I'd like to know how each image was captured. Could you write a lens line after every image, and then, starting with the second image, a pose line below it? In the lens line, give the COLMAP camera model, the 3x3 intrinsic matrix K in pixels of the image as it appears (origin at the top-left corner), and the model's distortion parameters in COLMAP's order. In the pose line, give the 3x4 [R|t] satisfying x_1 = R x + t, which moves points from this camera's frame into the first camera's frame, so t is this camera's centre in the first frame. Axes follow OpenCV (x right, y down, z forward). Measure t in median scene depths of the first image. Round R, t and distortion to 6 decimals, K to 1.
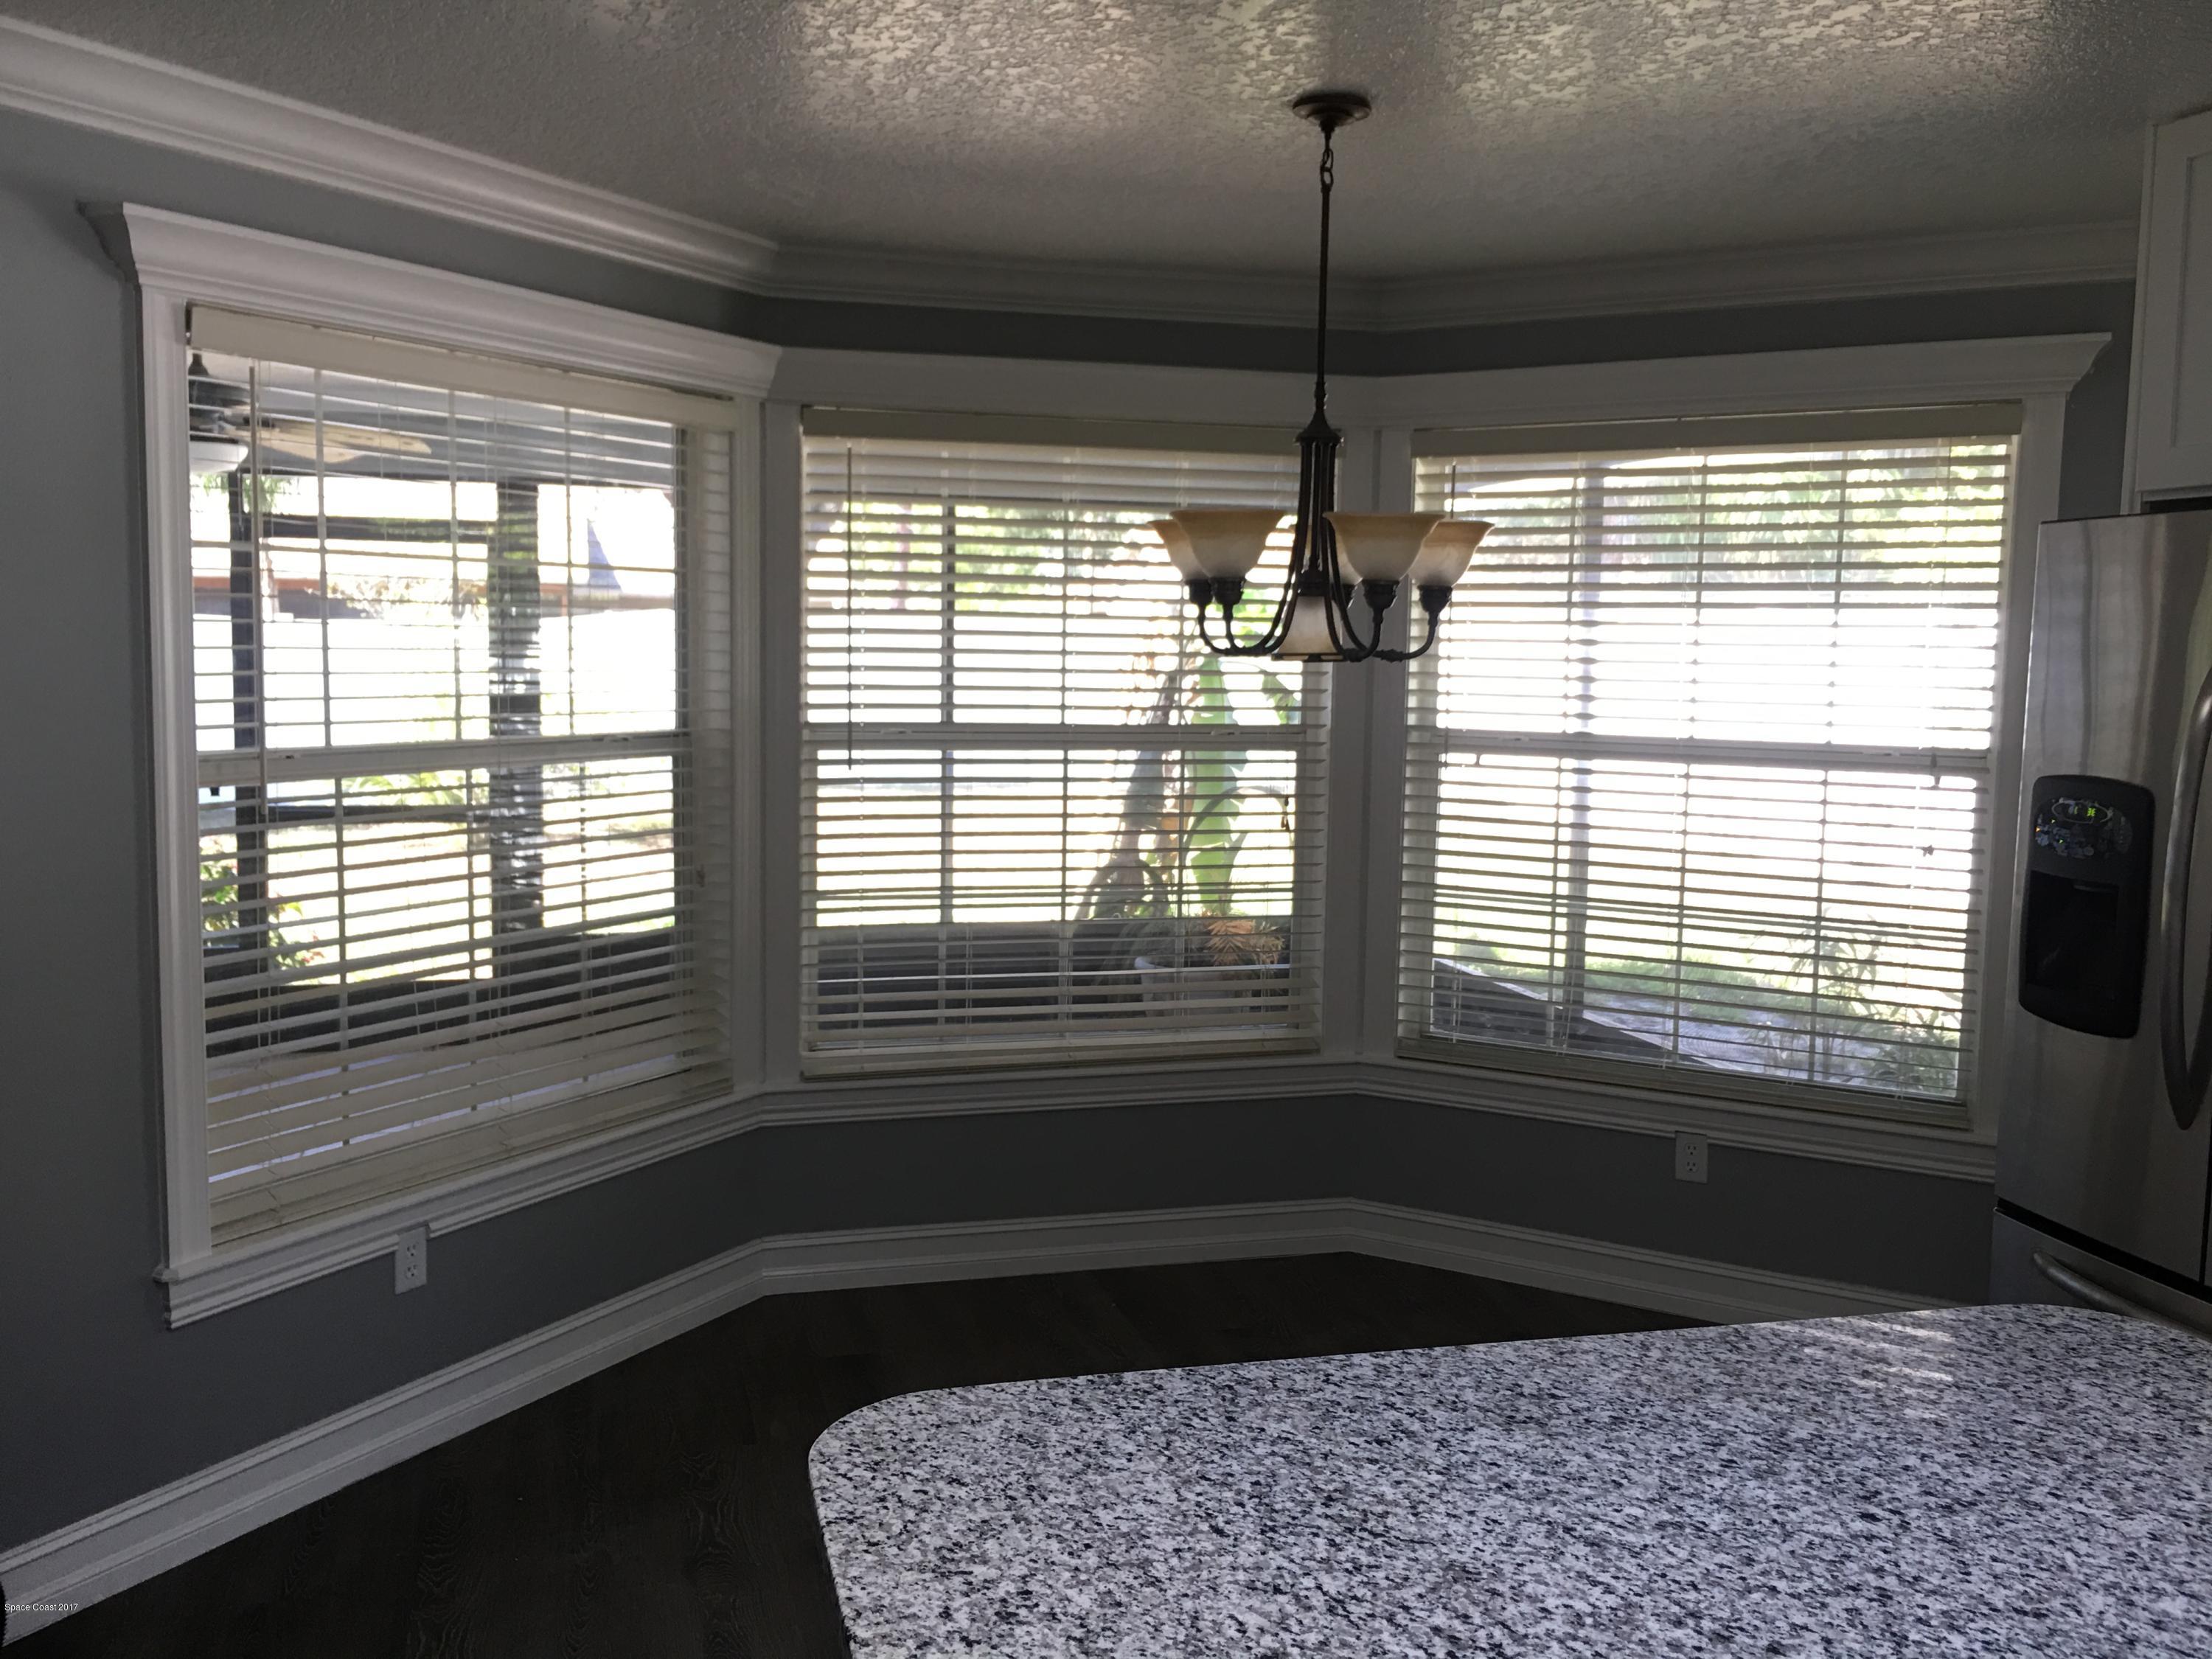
lens RADIAL K [[1888.7, 0, 1102.8], [0, 1888.7, 832.8], [0, 0, 1]] dist [0.077538, -0.106074]
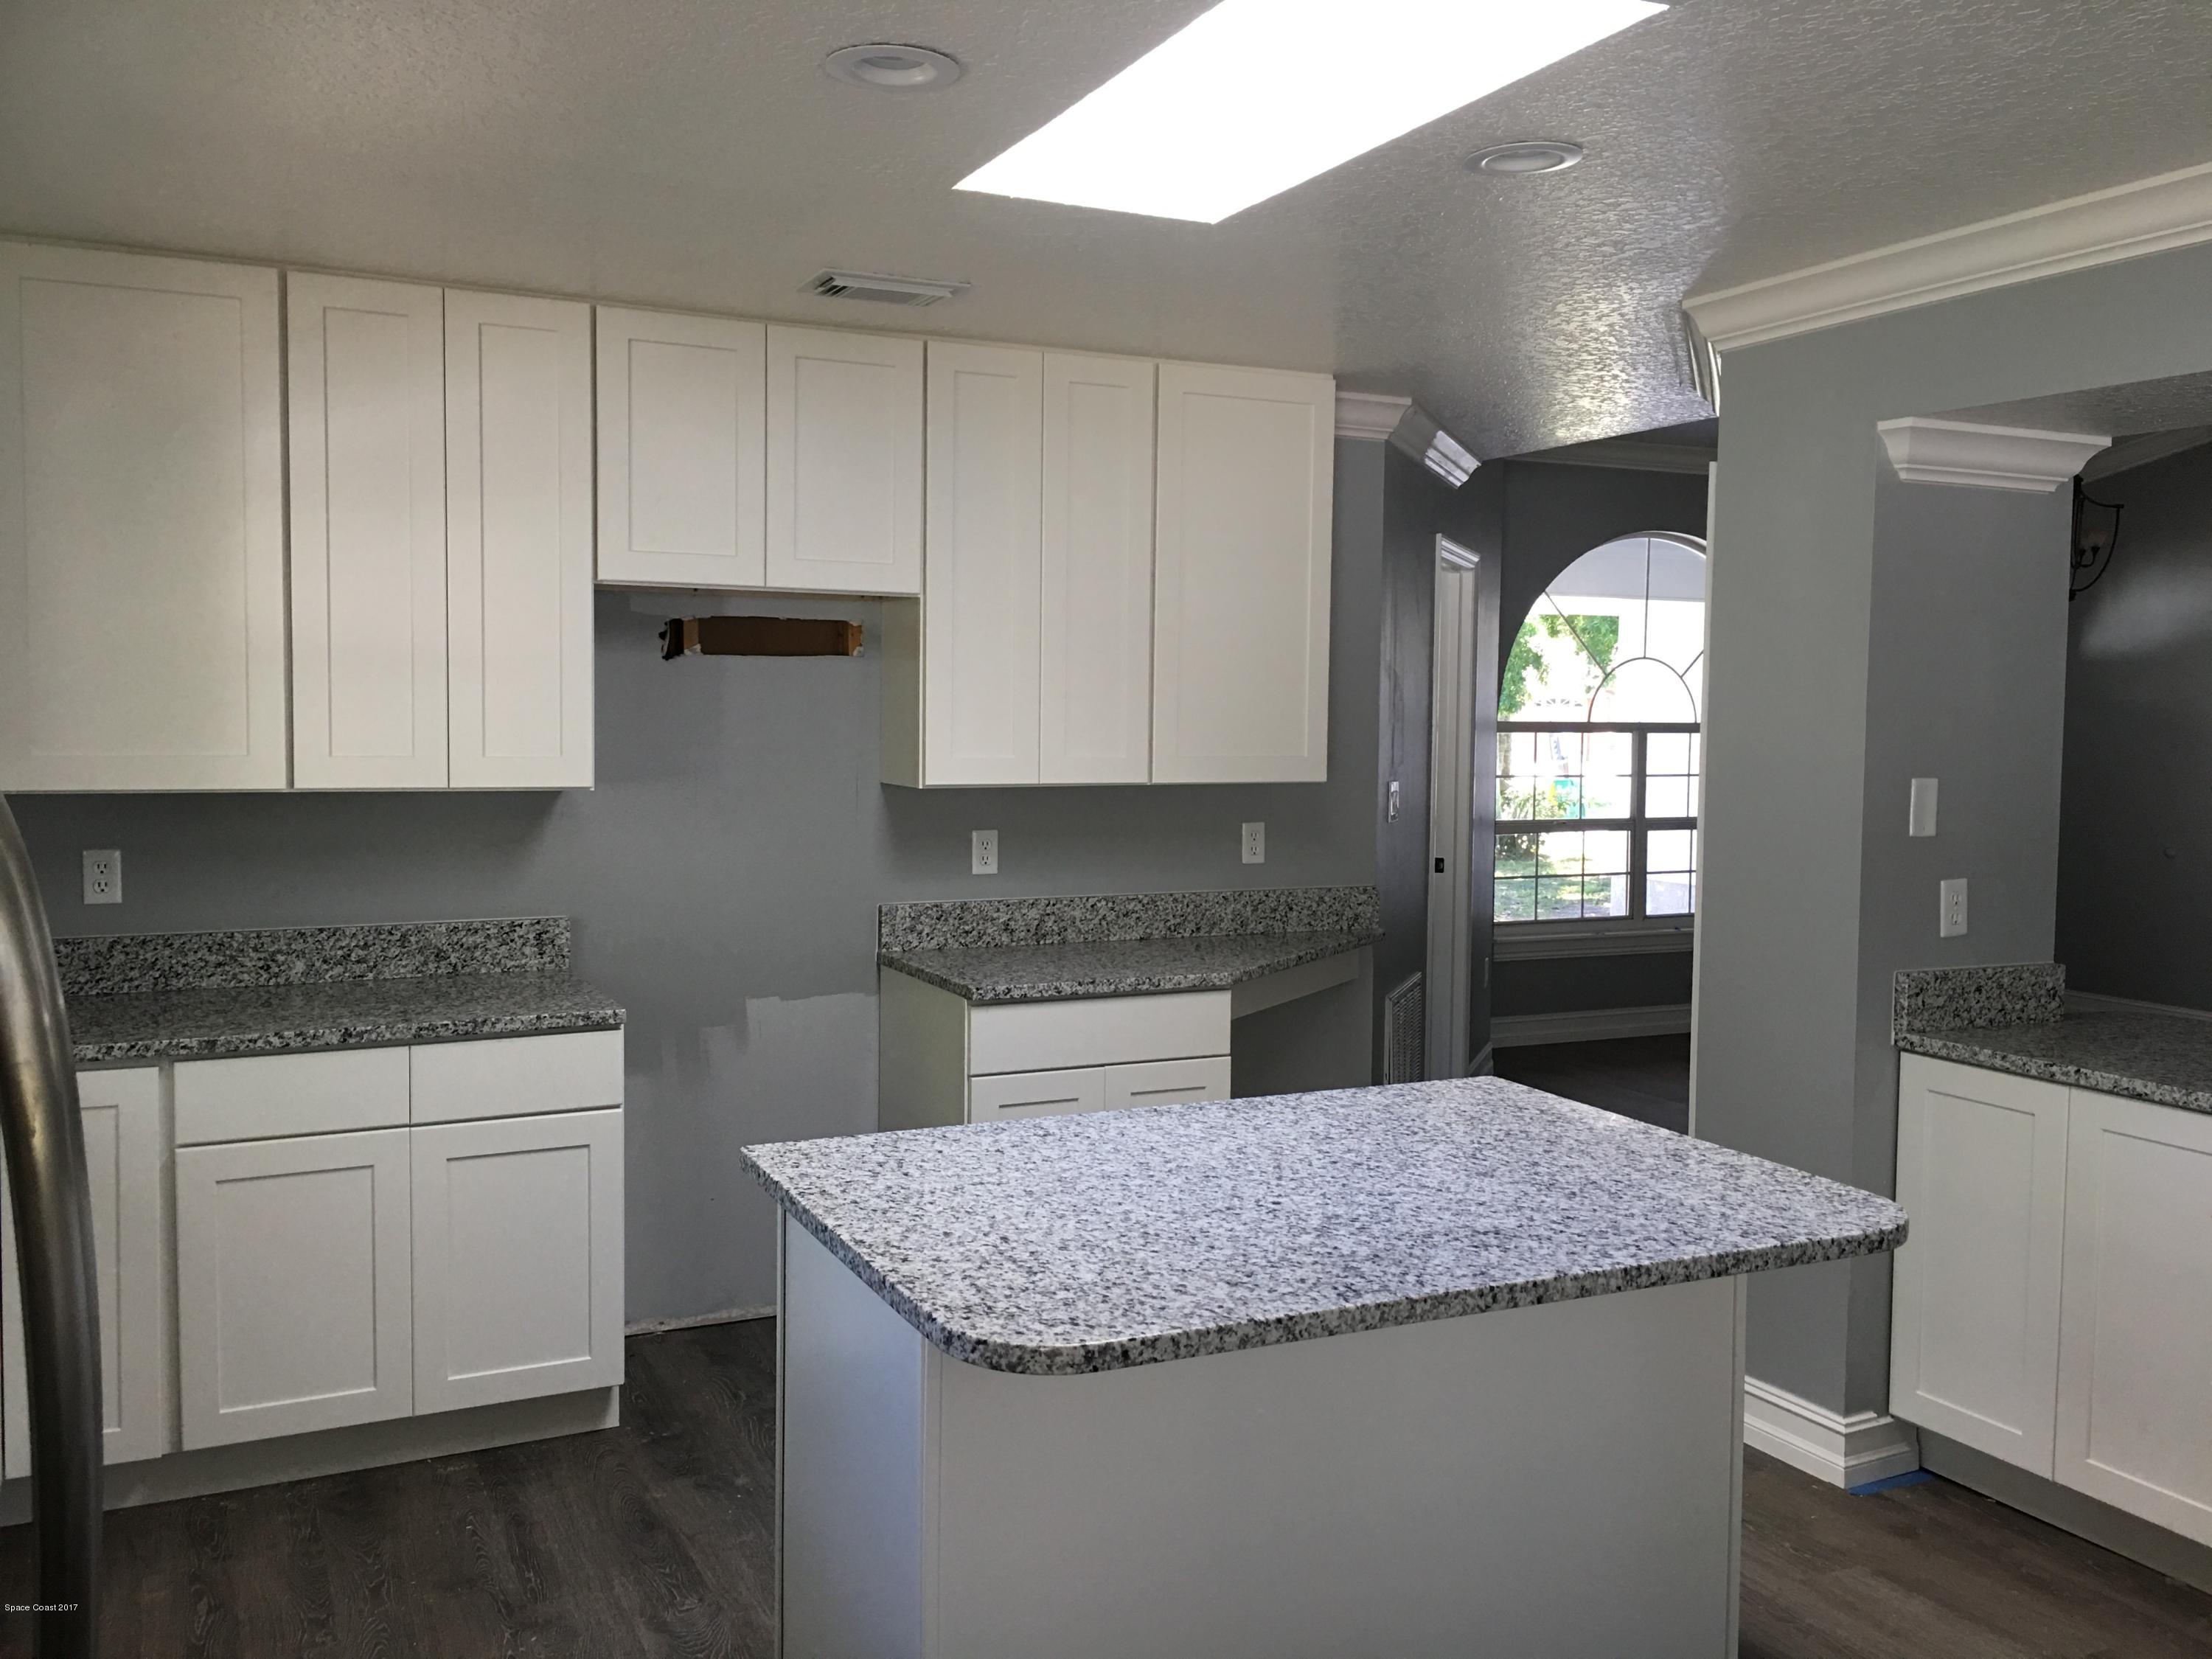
lens RADIAL K [[1888.7, 0, 1087.9], [0, 1888.7, 817.2], [0, 0, 1]] dist [0.077538, -0.106074]
pose [[-0.984572, -0.014400, -0.174384, 0.788785], [-0.042363, 0.986575, 0.157717, -0.224385], [0.169772, 0.162672, -0.971965, 2.332771]]
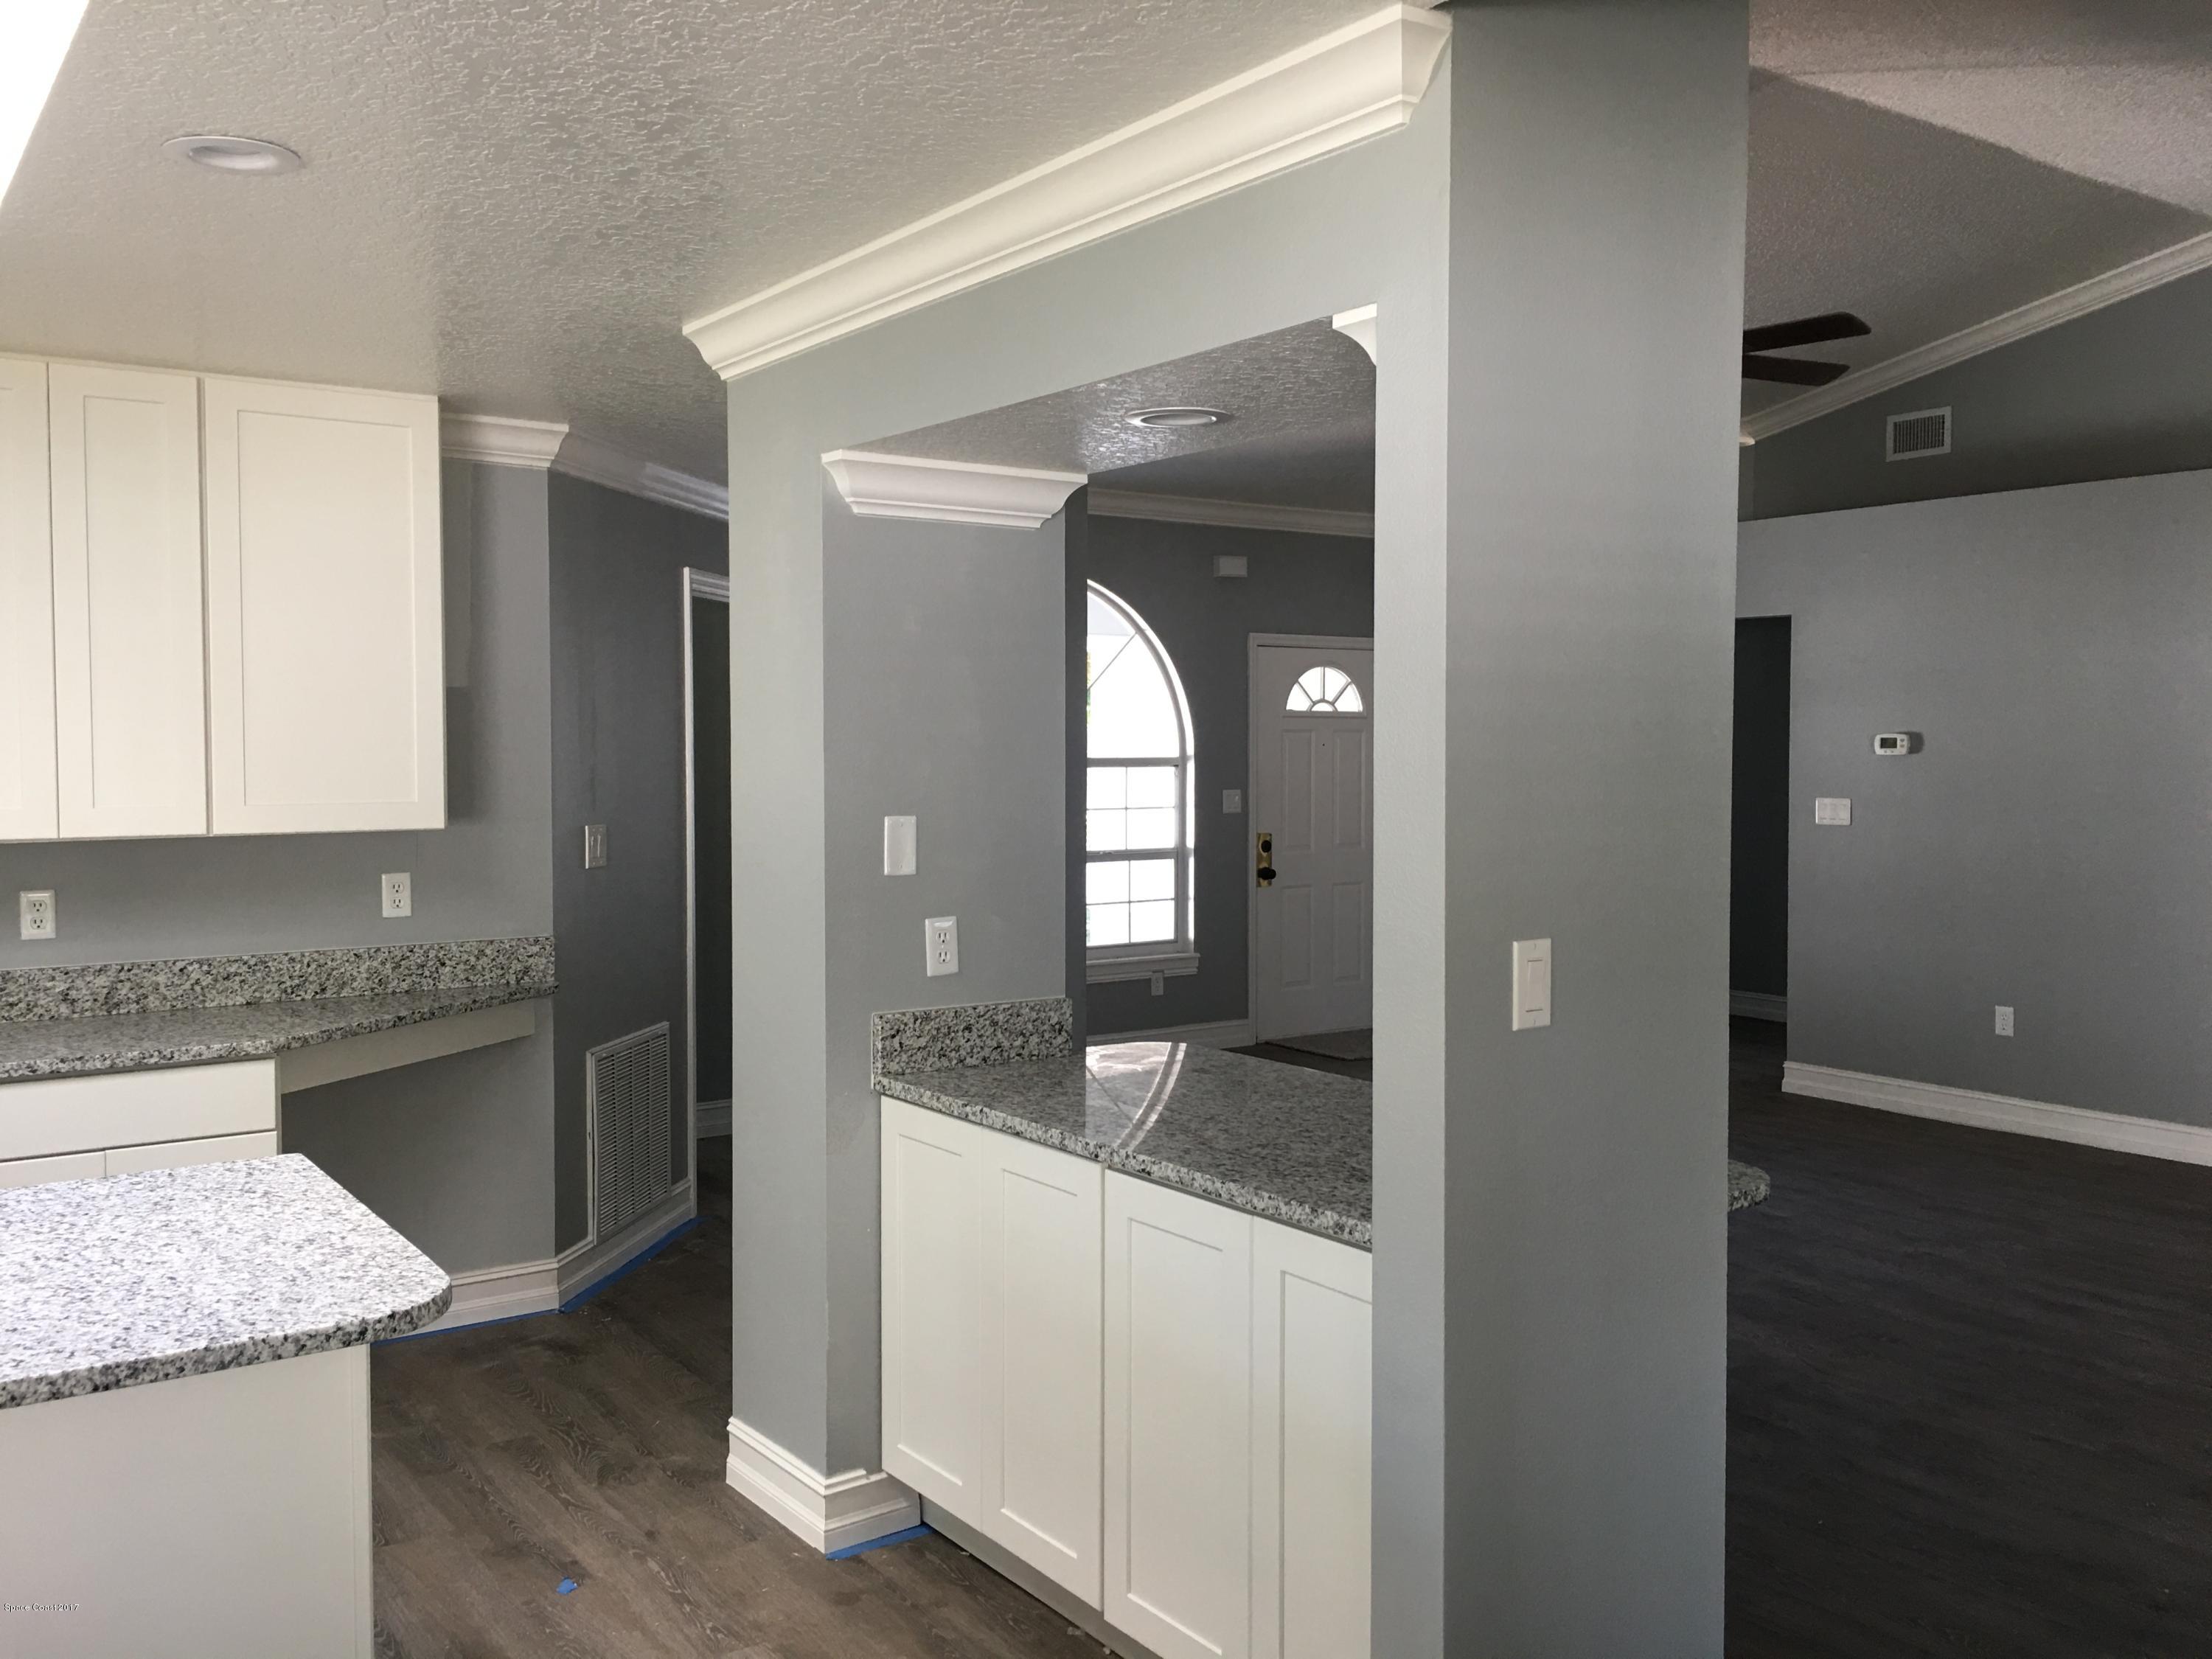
lens RADIAL K [[1888.7, 0, 1102.7], [0, 1888.7, 817.4], [0, 0, 1]] dist [0.077538, -0.106074]
pose [[-0.941618, 0.001161, -0.336680, -0.125854], [-0.045658, 0.990316, 0.131110, -0.256066], [0.333572, 0.138828, -0.932447, 2.440518]]
